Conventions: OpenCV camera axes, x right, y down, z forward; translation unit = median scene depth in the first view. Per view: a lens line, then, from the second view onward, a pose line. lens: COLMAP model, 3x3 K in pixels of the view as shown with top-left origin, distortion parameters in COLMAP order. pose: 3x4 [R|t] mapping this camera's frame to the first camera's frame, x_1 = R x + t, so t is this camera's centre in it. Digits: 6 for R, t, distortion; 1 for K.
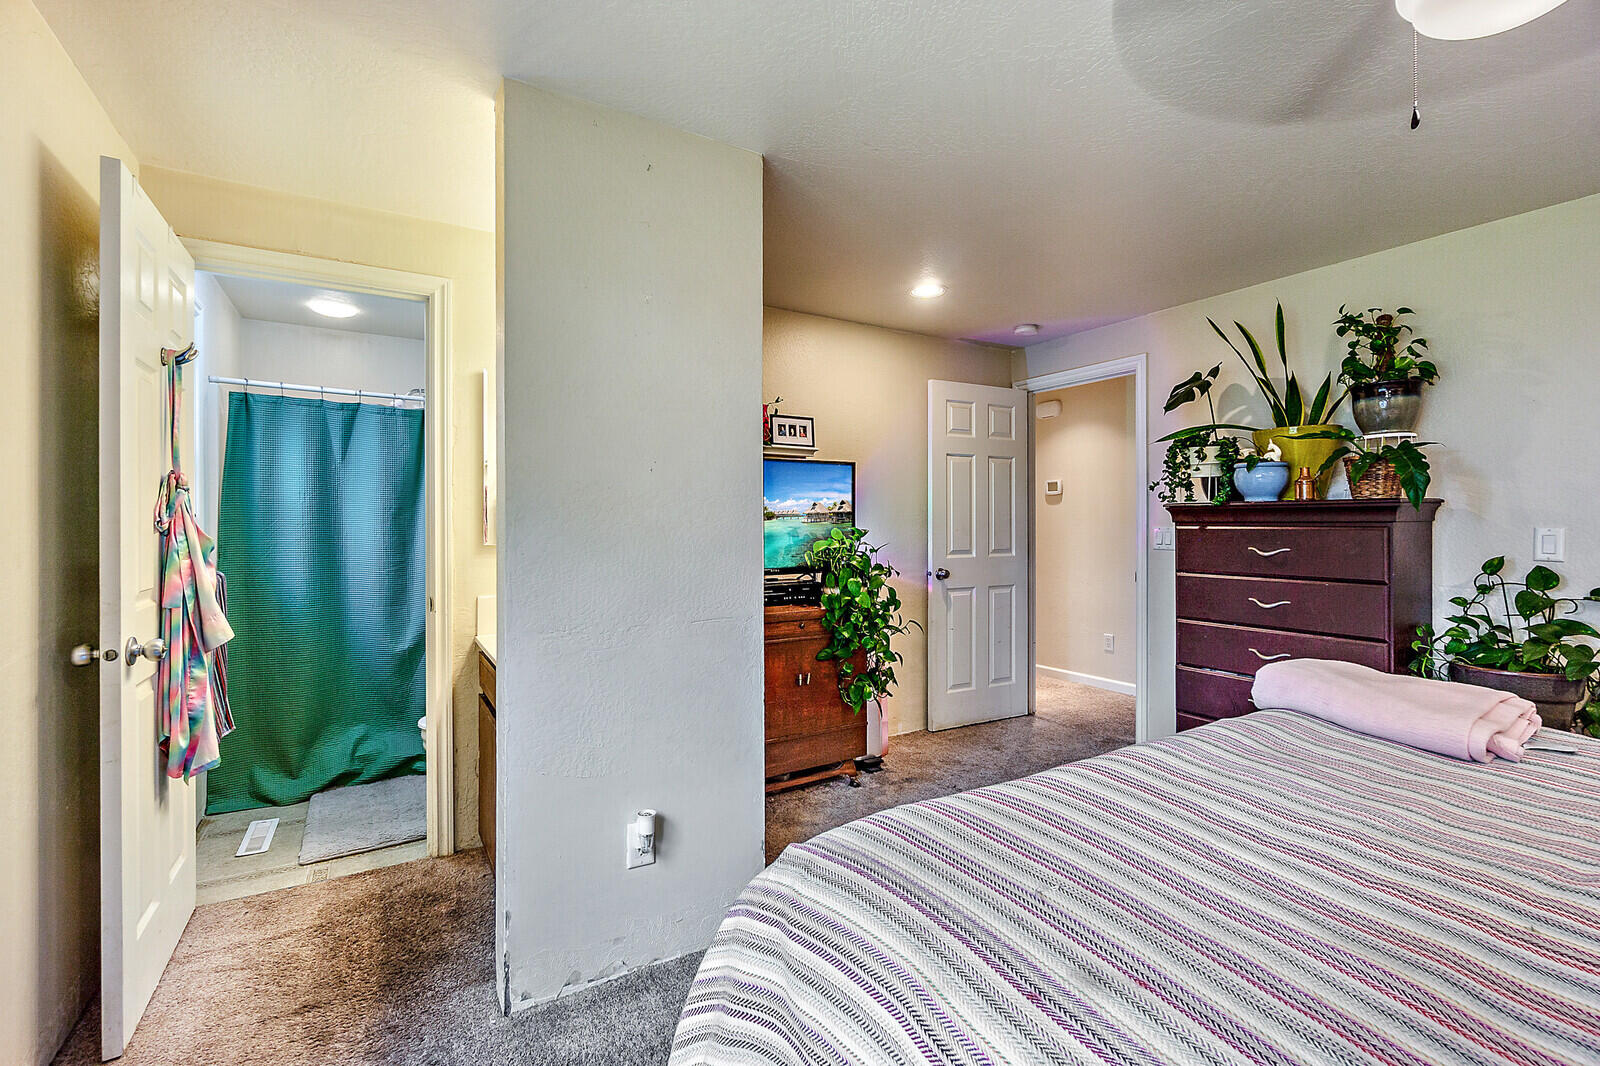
lens RADIAL K [[693.6, 0, 799.3], [0, 693.6, 533.3], [0, 0, 1]] dist [-0.006329, 0.001622]
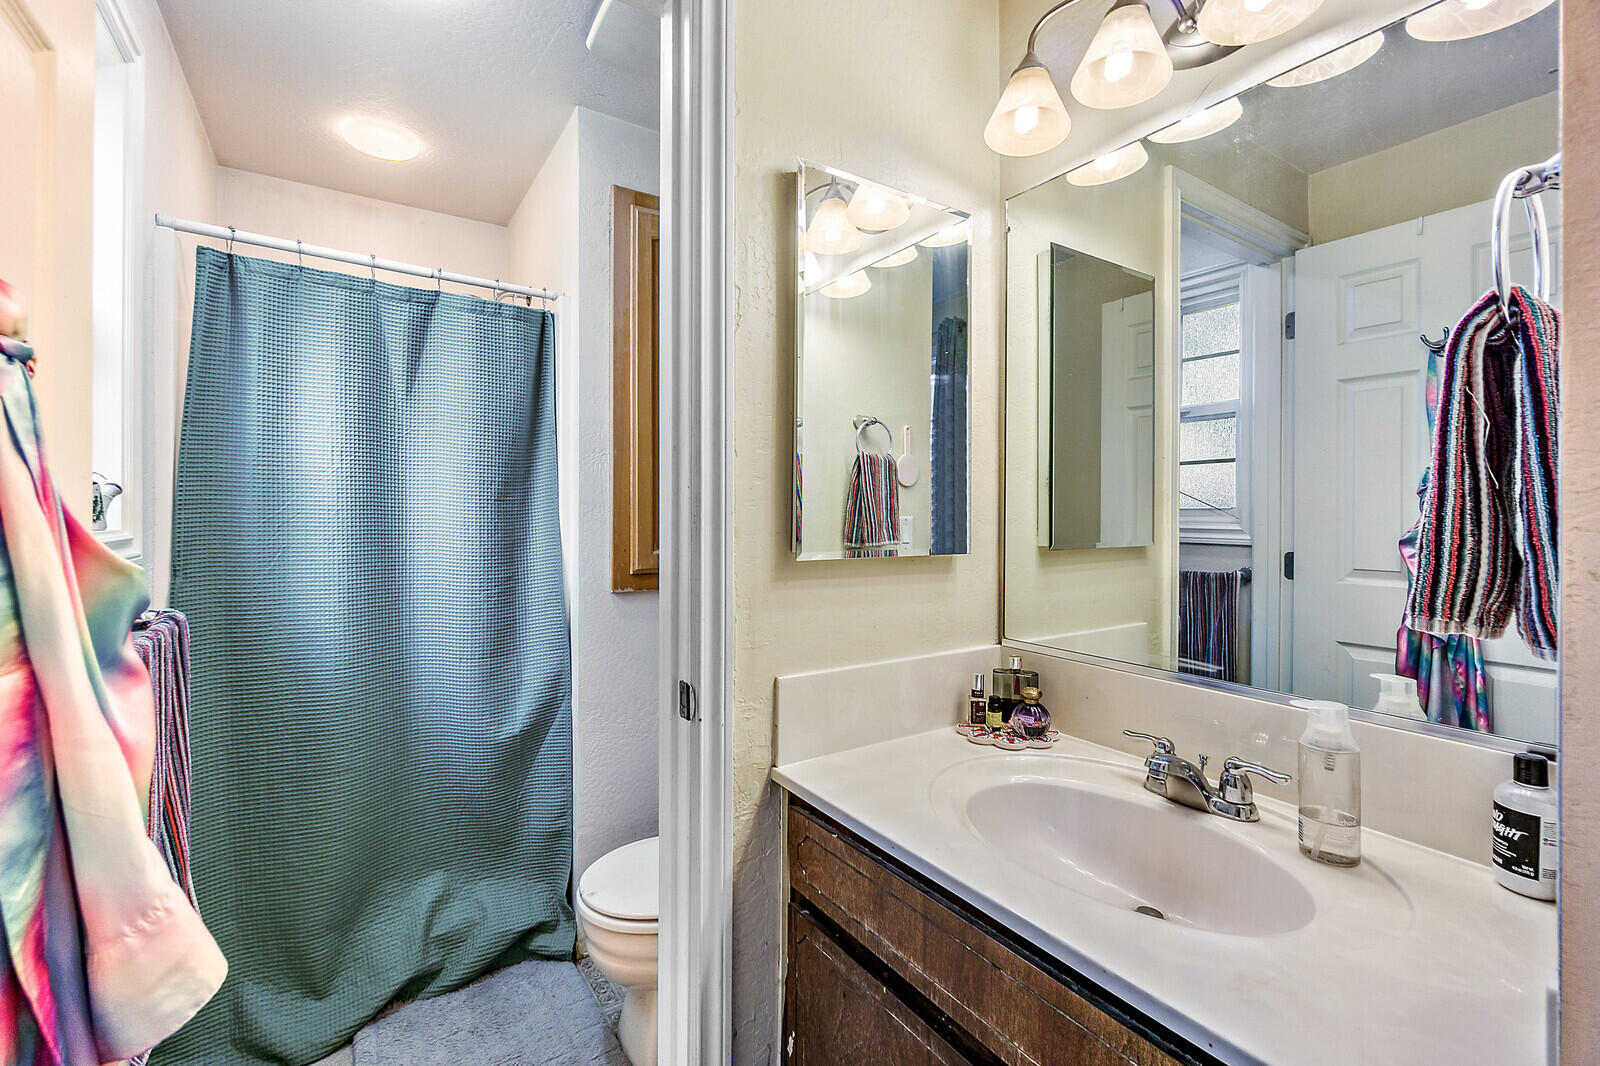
lens RADIAL K [[693.6, 0, 800.6], [0, 693.6, 522.7], [0, 0, 1]] dist [-0.006329, 0.001622]
pose [[0.999320, 0.007180, 0.036166, -0.380361], [-0.007166, 0.999974, -0.000516, -0.005527], [-0.036169, 0.000256, 0.999346, 0.455031]]
